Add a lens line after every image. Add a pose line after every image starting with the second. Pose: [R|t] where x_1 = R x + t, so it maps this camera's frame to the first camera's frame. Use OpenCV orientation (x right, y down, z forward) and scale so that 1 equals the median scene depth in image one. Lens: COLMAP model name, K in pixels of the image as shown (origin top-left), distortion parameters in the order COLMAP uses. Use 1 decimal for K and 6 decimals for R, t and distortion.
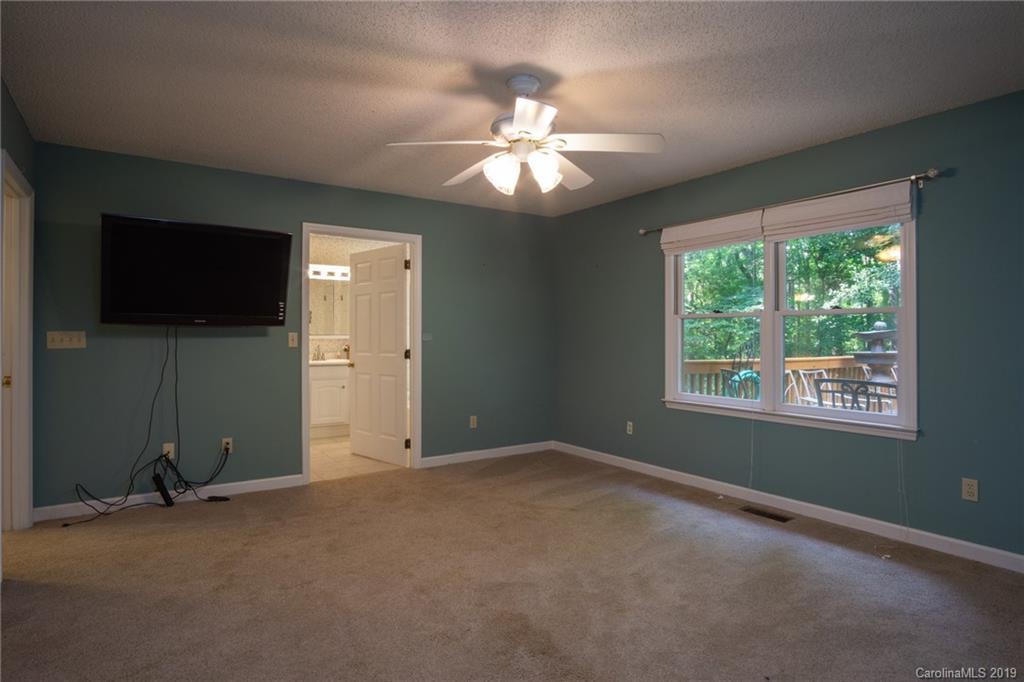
lens RADIAL K [[548.4, 0, 511.2], [0, 548.4, 340.8], [0, 0, 1]] dist [-0.018044, 0.004806]
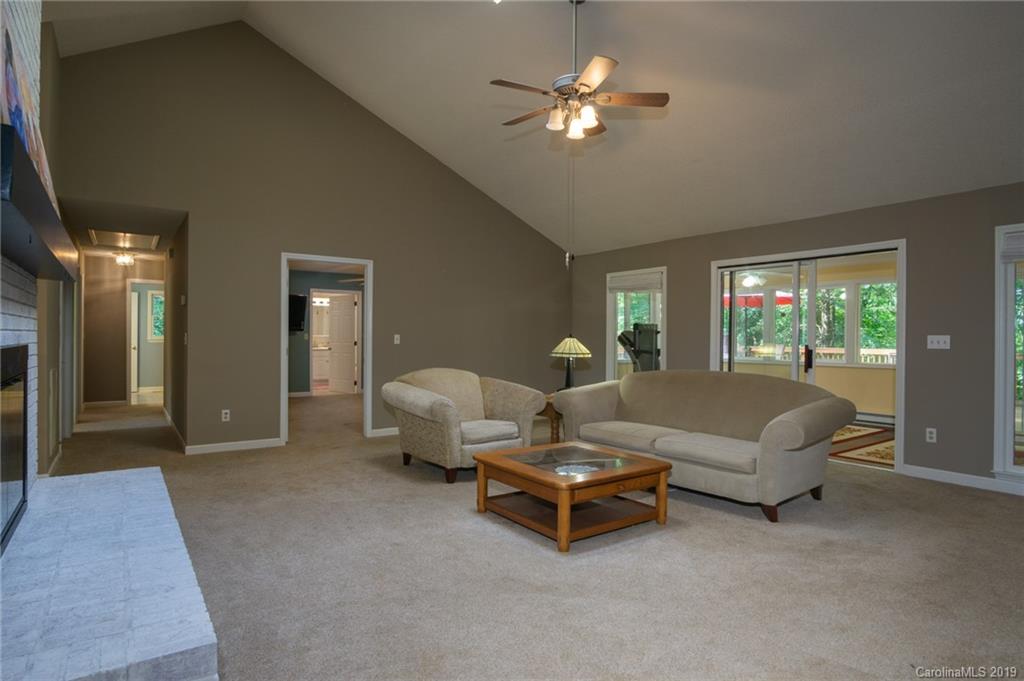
lens RADIAL K [[548.4, 0, 511.9], [0, 548.4, 341.5], [0, 0, 1]] dist [-0.018044, 0.004806]
pose [[0.999723, 0.006284, 0.022674, 0.404509], [-0.006315, 0.999979, 0.001286, 0.009080], [-0.022666, -0.001429, 0.999742, -1.272425]]
